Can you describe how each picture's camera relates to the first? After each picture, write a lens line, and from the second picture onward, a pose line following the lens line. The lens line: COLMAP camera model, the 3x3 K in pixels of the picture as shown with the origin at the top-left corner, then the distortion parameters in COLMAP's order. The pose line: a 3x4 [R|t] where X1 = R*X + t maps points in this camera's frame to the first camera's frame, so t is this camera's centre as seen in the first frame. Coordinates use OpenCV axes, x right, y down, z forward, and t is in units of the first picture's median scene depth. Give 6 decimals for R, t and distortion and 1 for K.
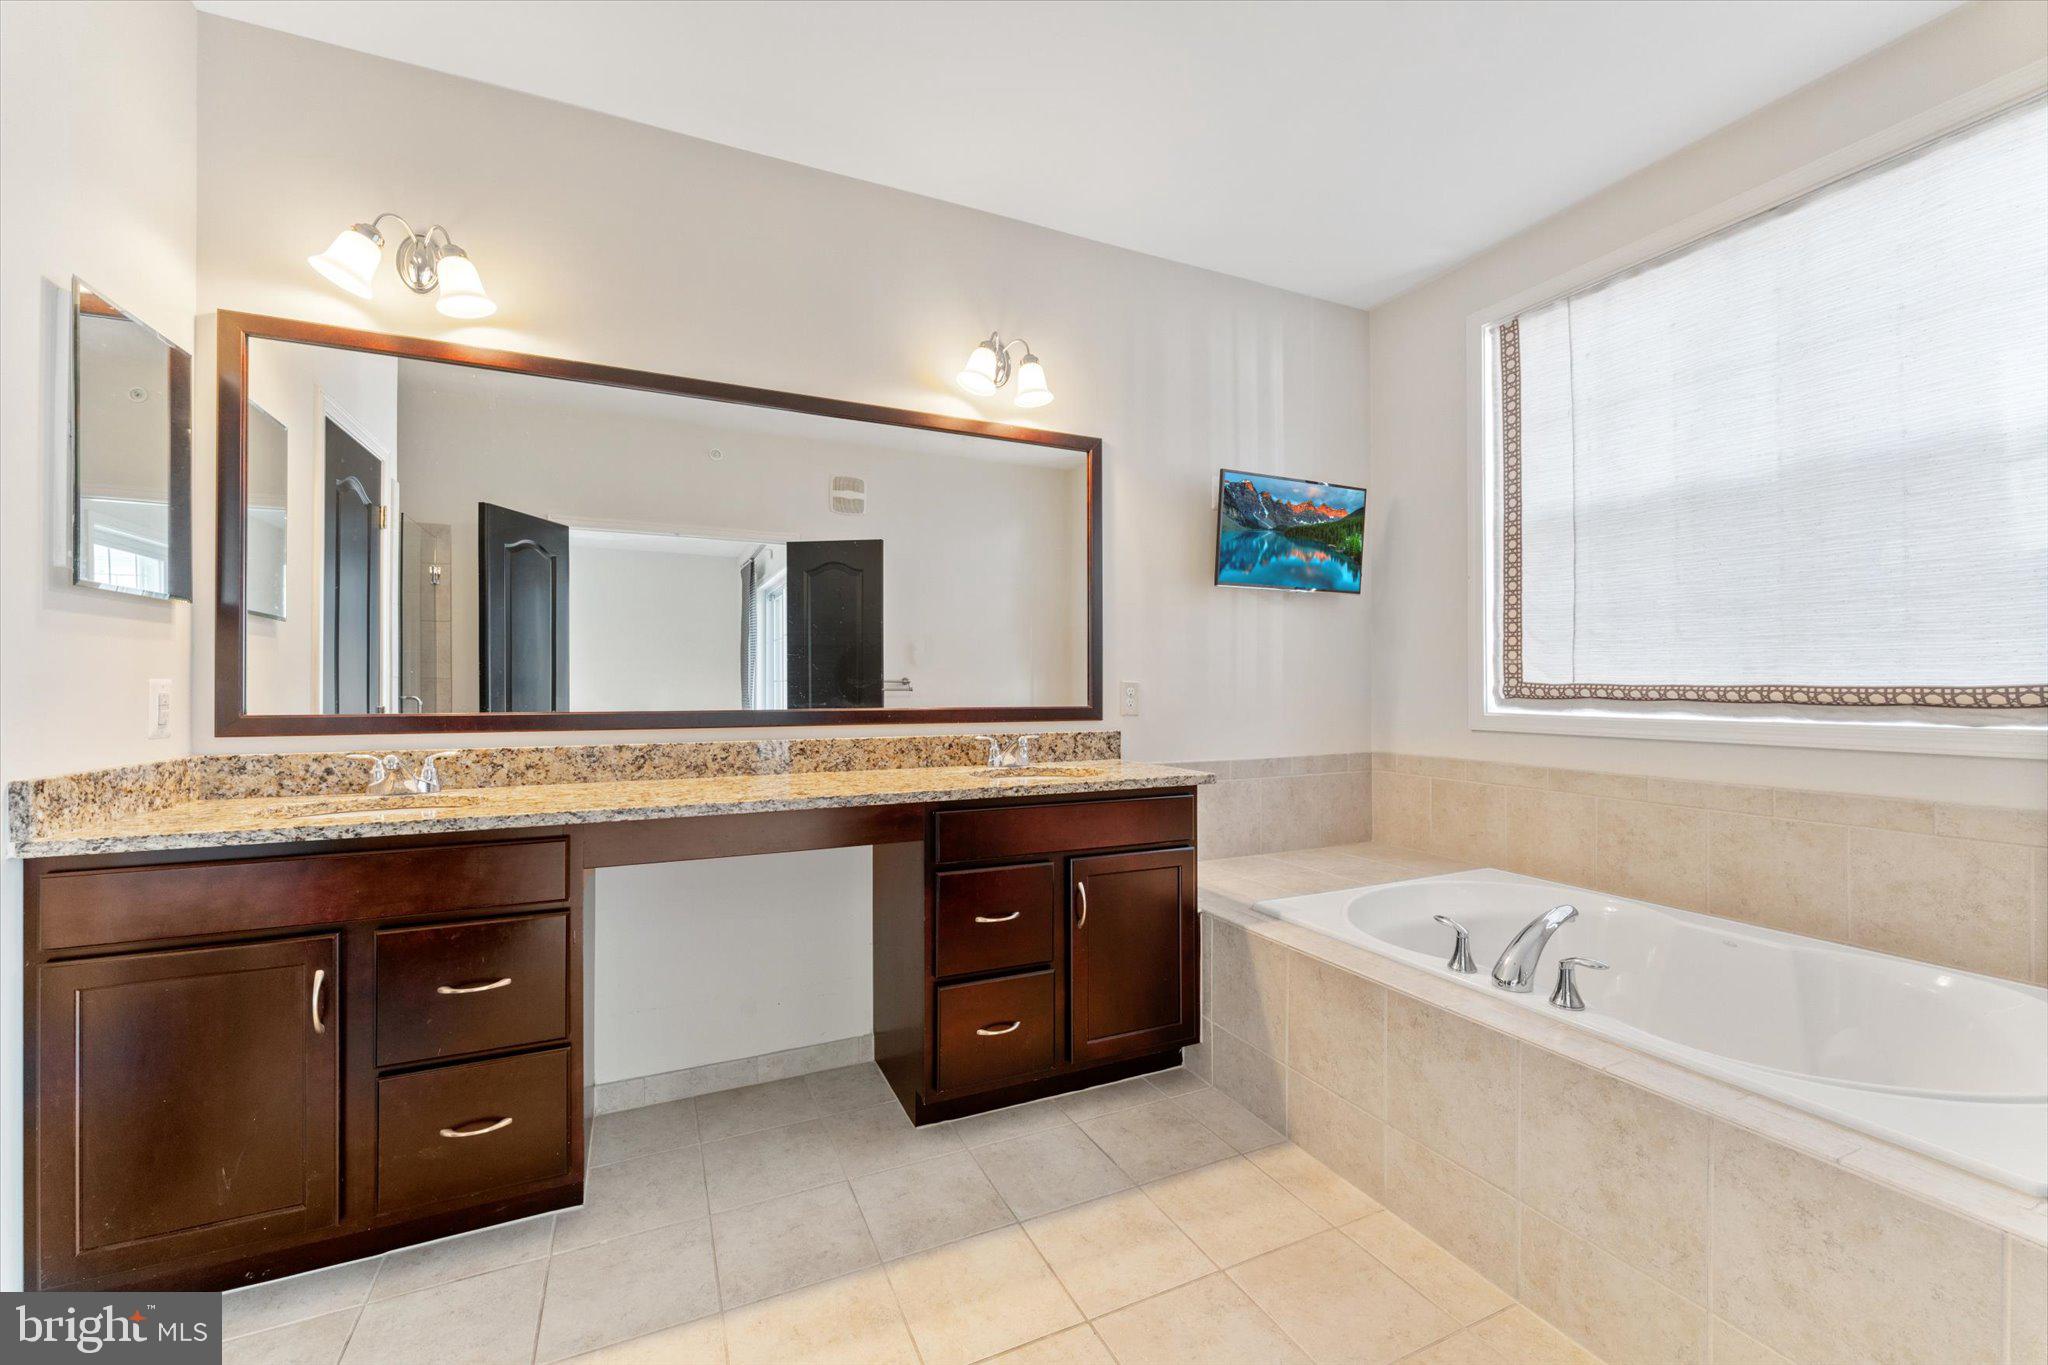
lens RADIAL K [[817.2, 0, 1026.0], [0, 817.2, 684.6], [0, 0, 1]] dist [-0.000645, -0.000011]
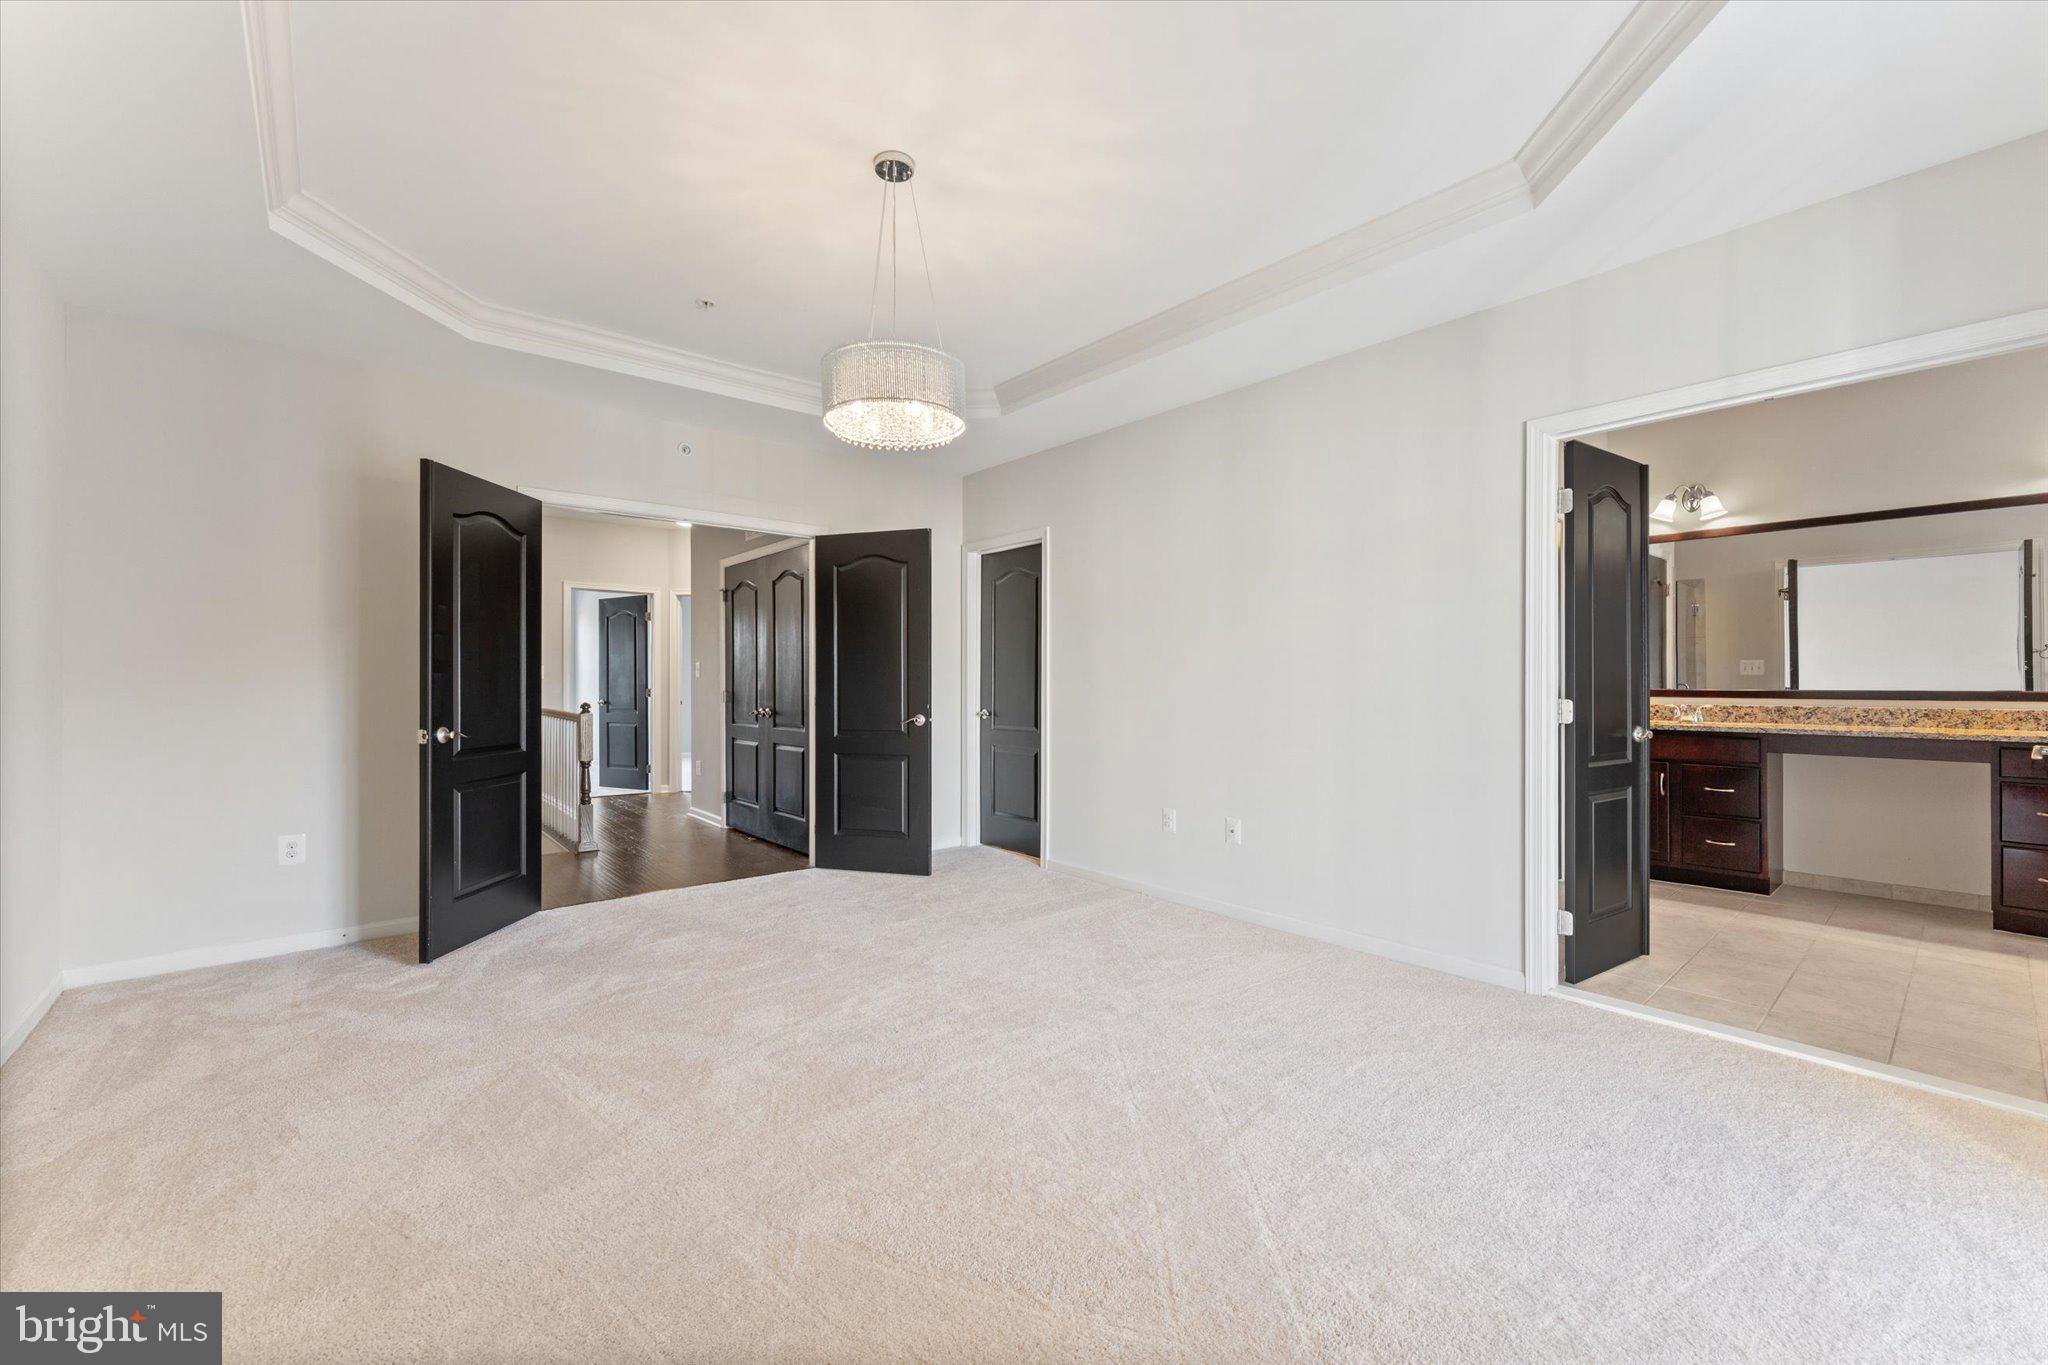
lens RADIAL K [[817.2, 0, 1030.6], [0, 817.2, 676.0], [0, 0, 1]] dist [-0.000645, -0.000011]
pose [[0.270025, 0.000495, -0.962853, 0.992512], [0.013519, 0.999899, 0.004305, -0.037636], [0.962758, -0.014179, 0.269991, -1.452444]]
